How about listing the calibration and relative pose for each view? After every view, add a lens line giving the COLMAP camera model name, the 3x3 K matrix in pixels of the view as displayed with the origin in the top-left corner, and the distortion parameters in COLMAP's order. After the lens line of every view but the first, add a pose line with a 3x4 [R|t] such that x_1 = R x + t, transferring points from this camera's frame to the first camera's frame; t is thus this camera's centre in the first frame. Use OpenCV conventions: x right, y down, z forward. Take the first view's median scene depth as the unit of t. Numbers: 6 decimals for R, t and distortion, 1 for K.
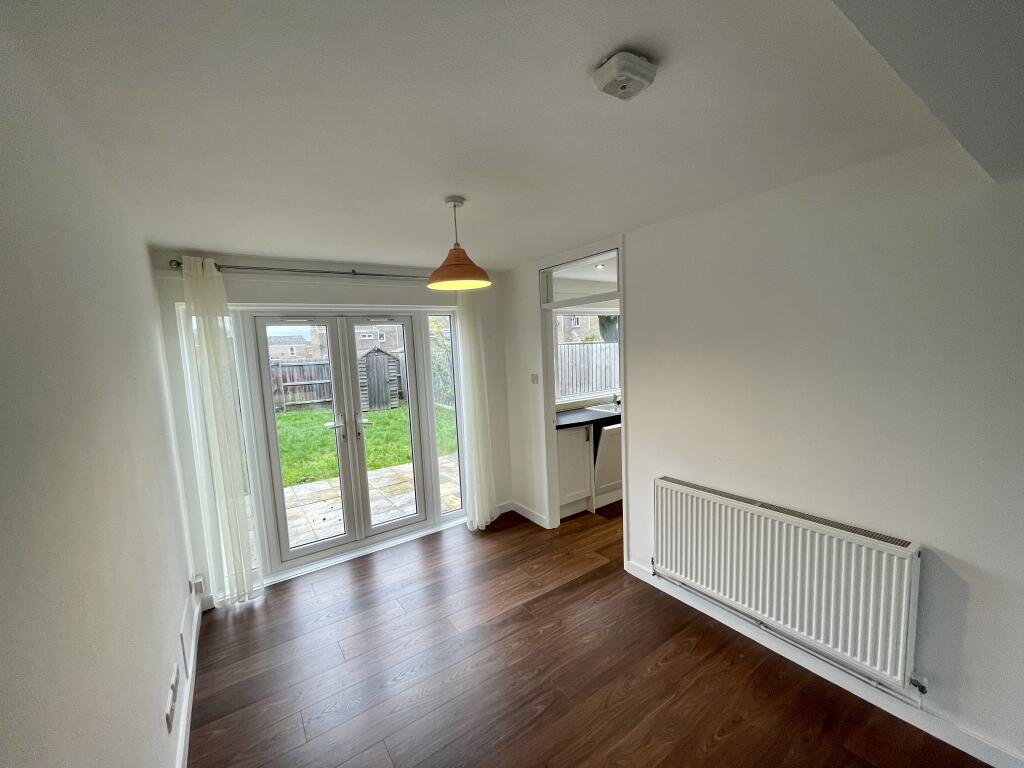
lens RADIAL K [[413.9, 0, 511.9], [0, 413.9, 380.6], [0, 0, 1]] dist [-0.001593, 0.001887]
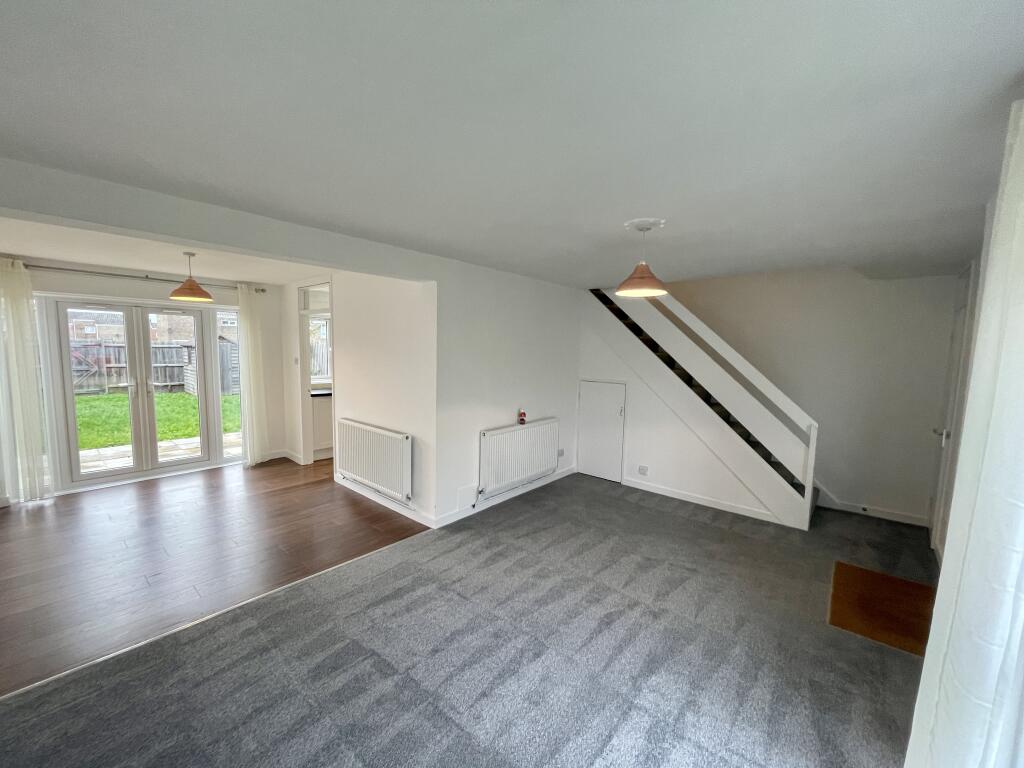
lens RADIAL K [[413.9, 0, 514.7], [0, 413.9, 384.8], [0, 0, 1]] dist [-0.001593, 0.001887]
pose [[0.965320, 0.049778, 0.256279, 0.457247], [-0.049714, 0.998741, -0.006735, 0.053080], [-0.256291, -0.006239, 0.966579, -0.653555]]
